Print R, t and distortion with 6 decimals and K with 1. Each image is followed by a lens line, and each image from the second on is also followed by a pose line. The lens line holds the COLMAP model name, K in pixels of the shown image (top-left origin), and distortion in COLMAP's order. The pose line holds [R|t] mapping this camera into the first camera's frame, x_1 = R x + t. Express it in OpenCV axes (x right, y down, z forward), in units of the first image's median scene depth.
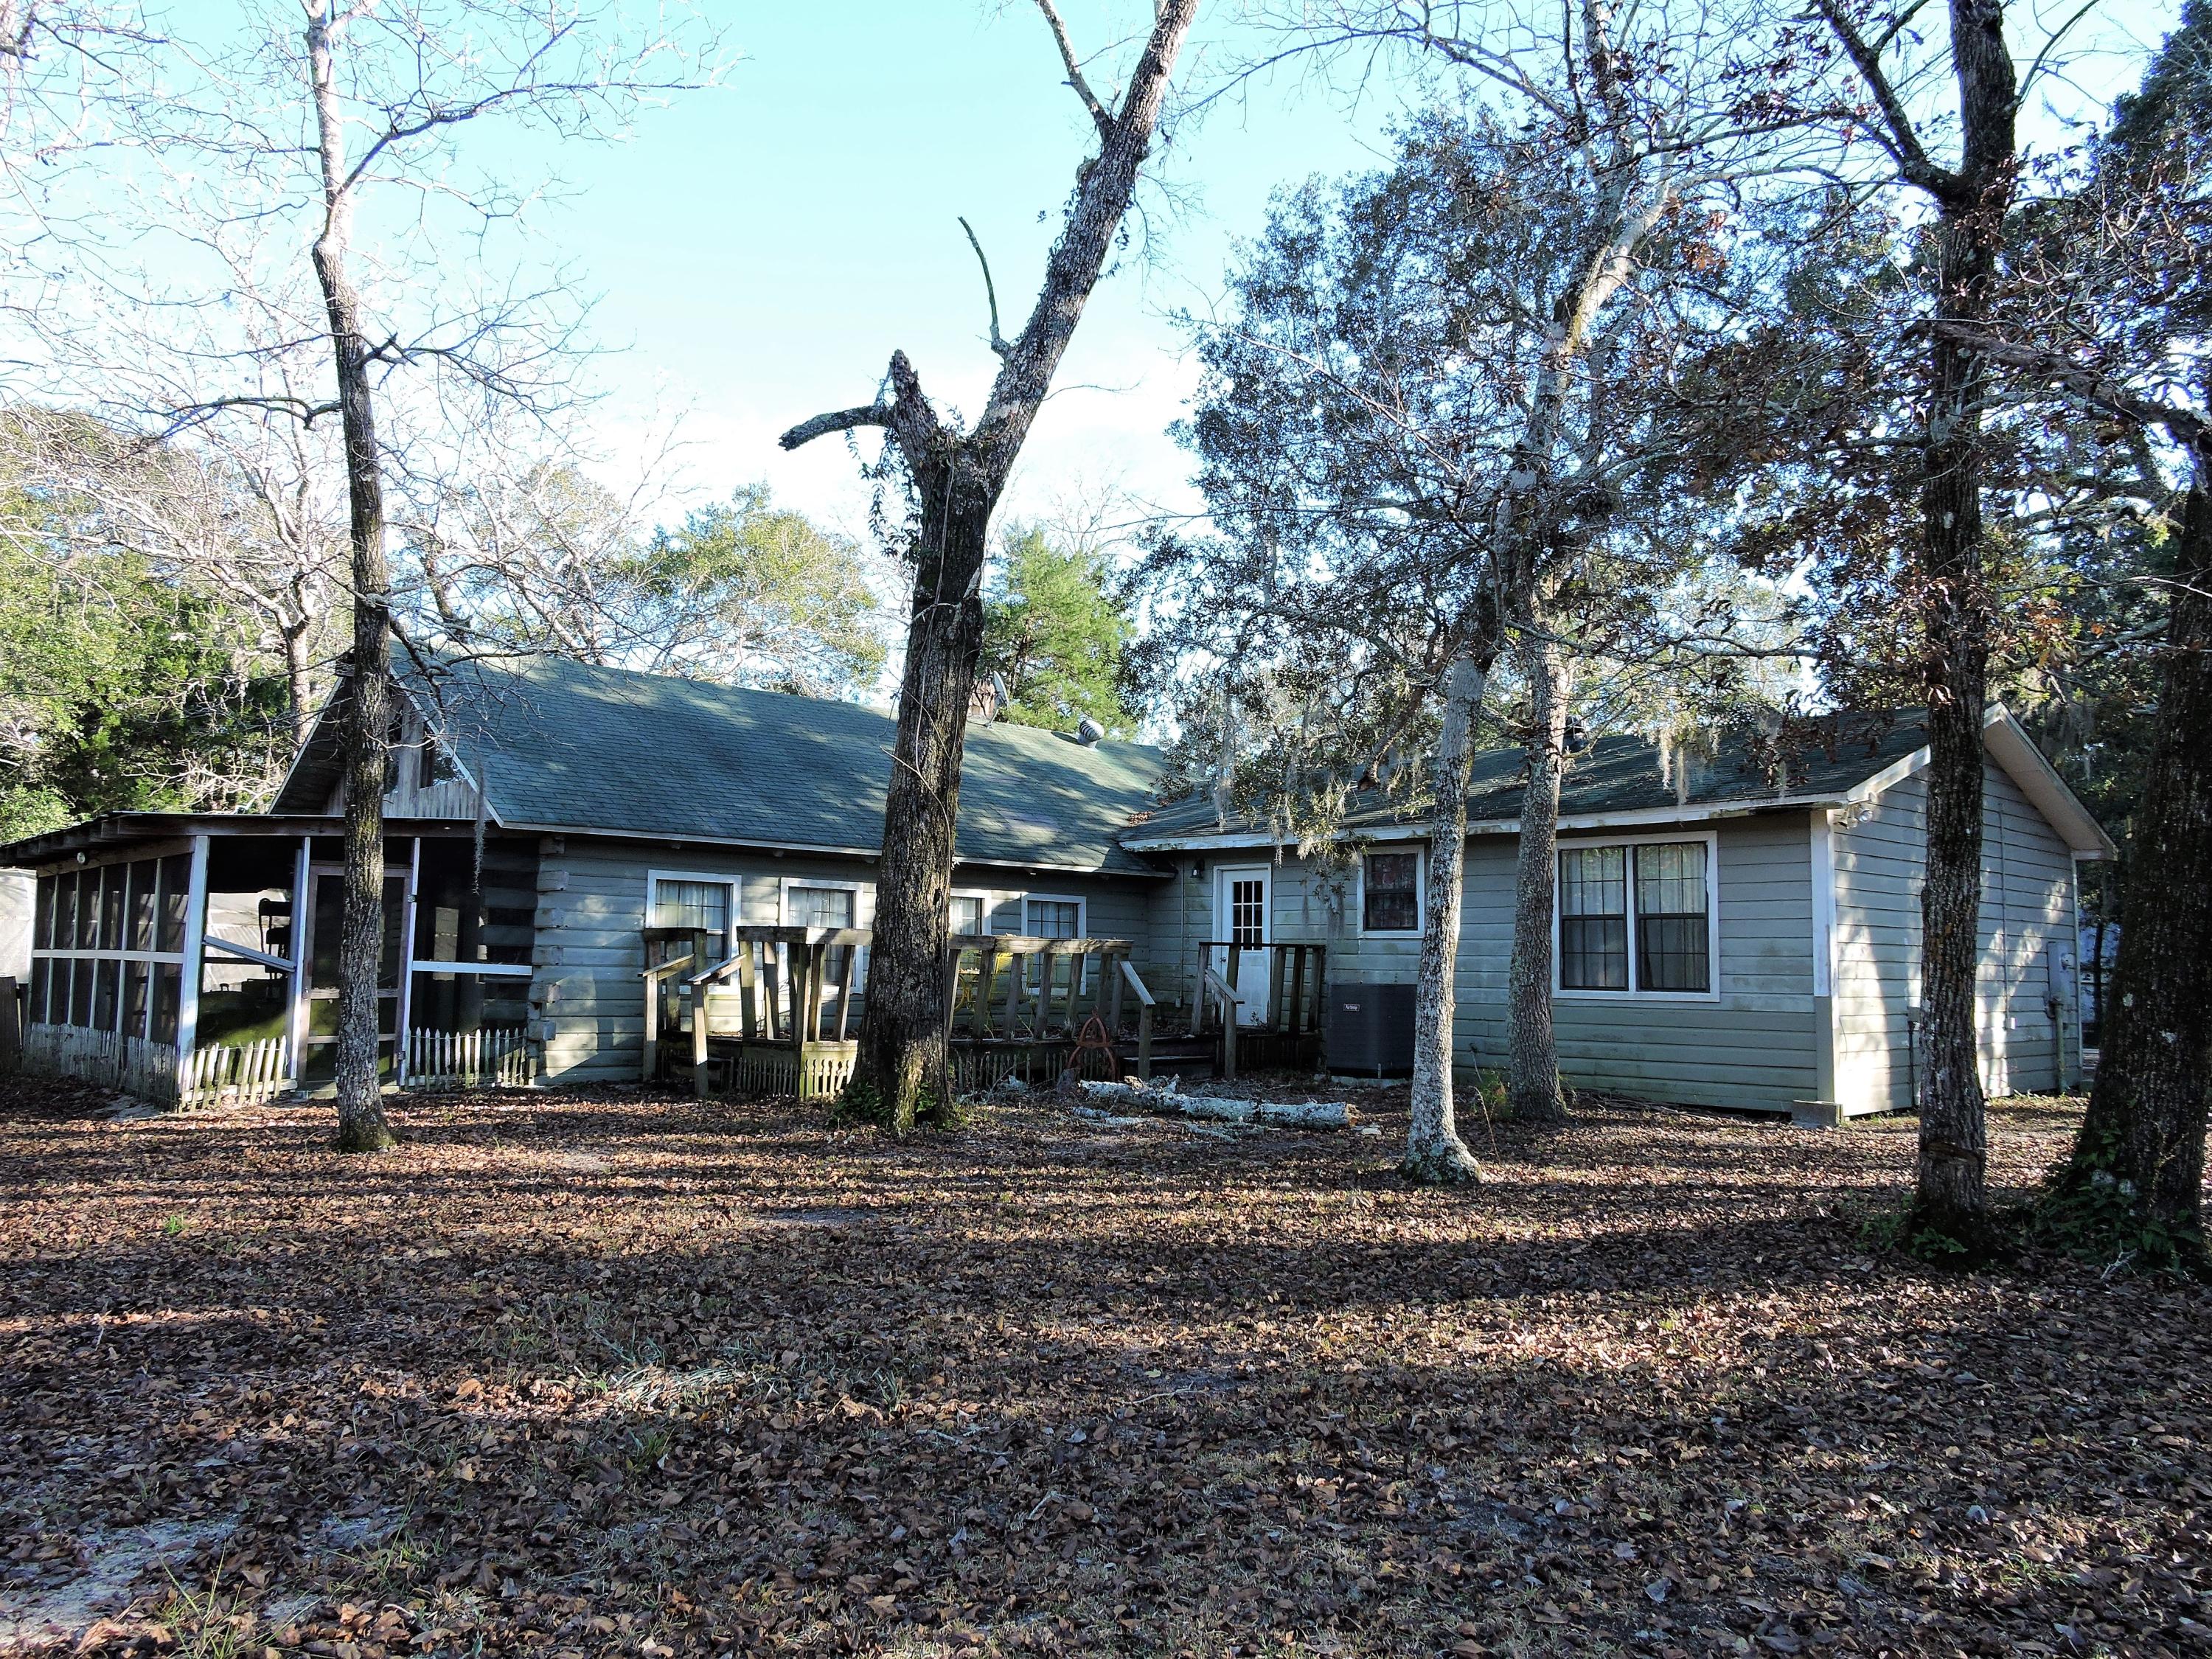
lens RADIAL K [[1574.4, 0, 1107.3], [0, 1574.4, 831.3], [0, 0, 1]] dist [-0.002659, -0.003924]
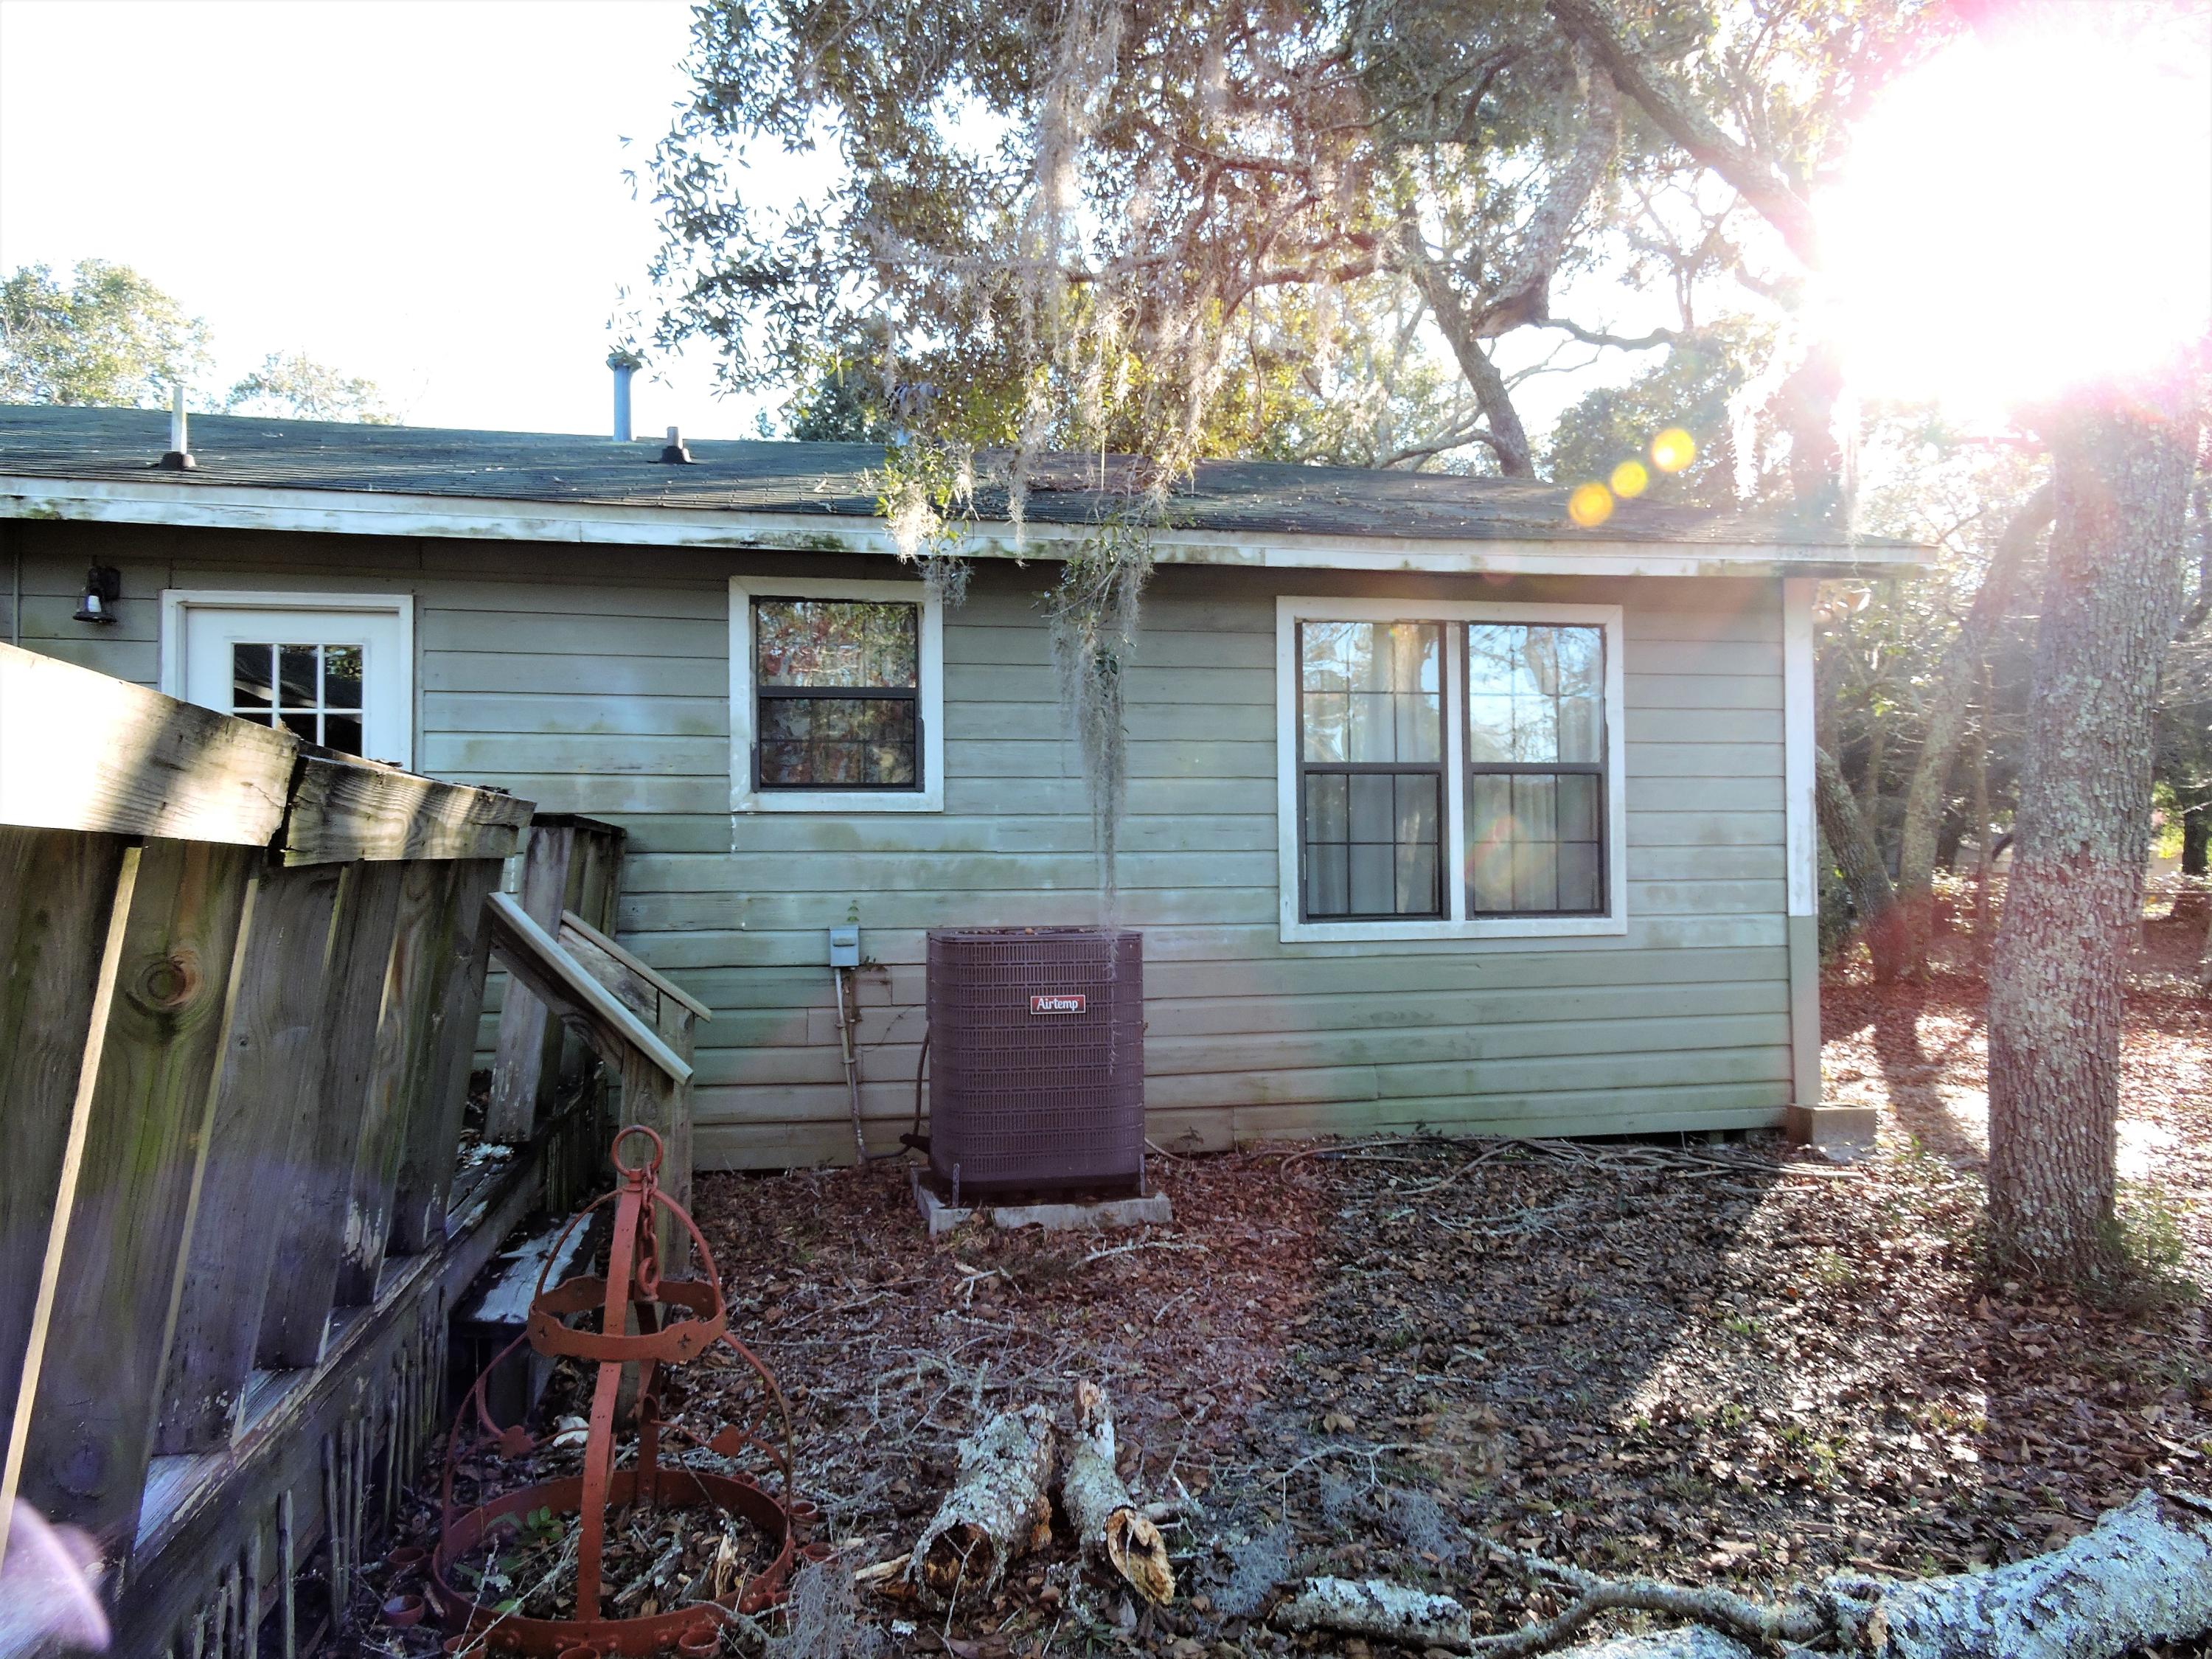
lens RADIAL K [[1560.4, 0, 1101.2], [0, 1560.4, 830.8], [0, 0, 1]] dist [-0.009286, -0.004686]
pose [[0.519288, 0.000183, 0.854599, -0.149636], [-0.057220, 0.997763, 0.034556, 0.069105], [-0.852682, -0.066845, 0.518137, 0.918907]]
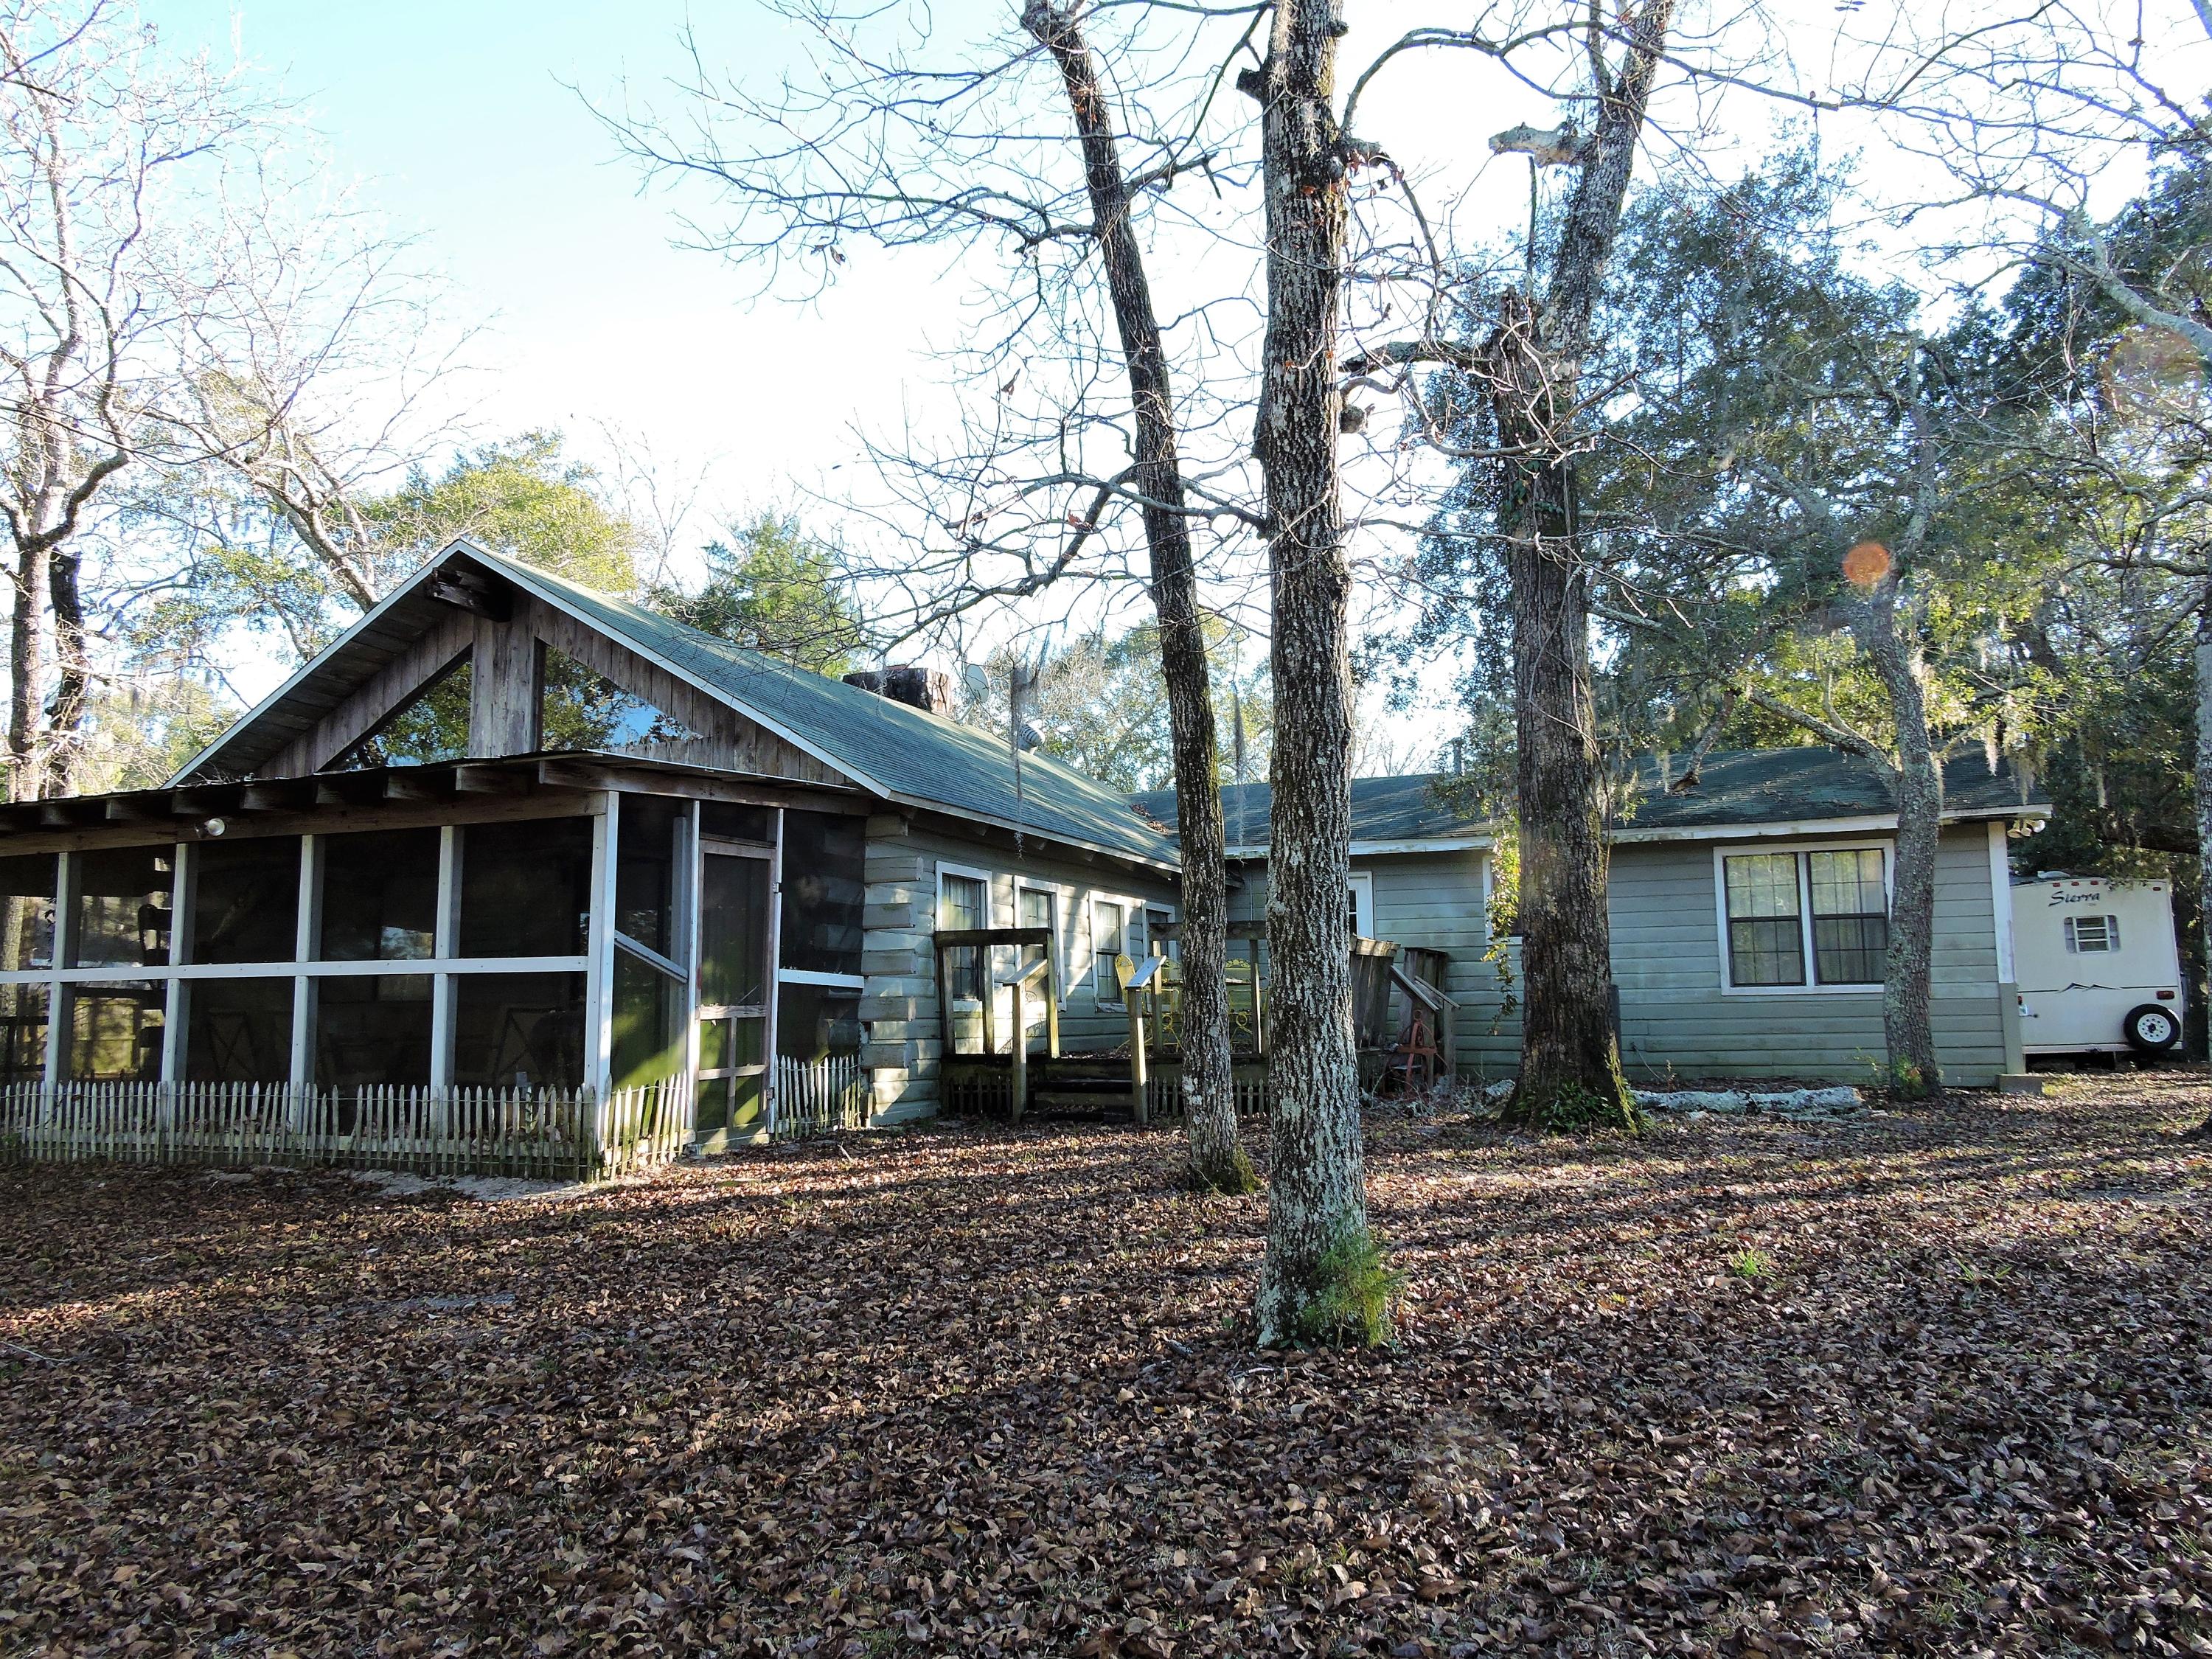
lens RADIAL K [[1574.4, 0, 1107.3], [0, 1574.4, 831.3], [0, 0, 1]] dist [-0.002659, -0.003924]
pose [[0.906414, 0.023591, 0.421731, -0.618778], [-0.011307, 0.999436, -0.031605, 0.037766], [-0.422239, 0.023878, 0.906170, 0.234952]]
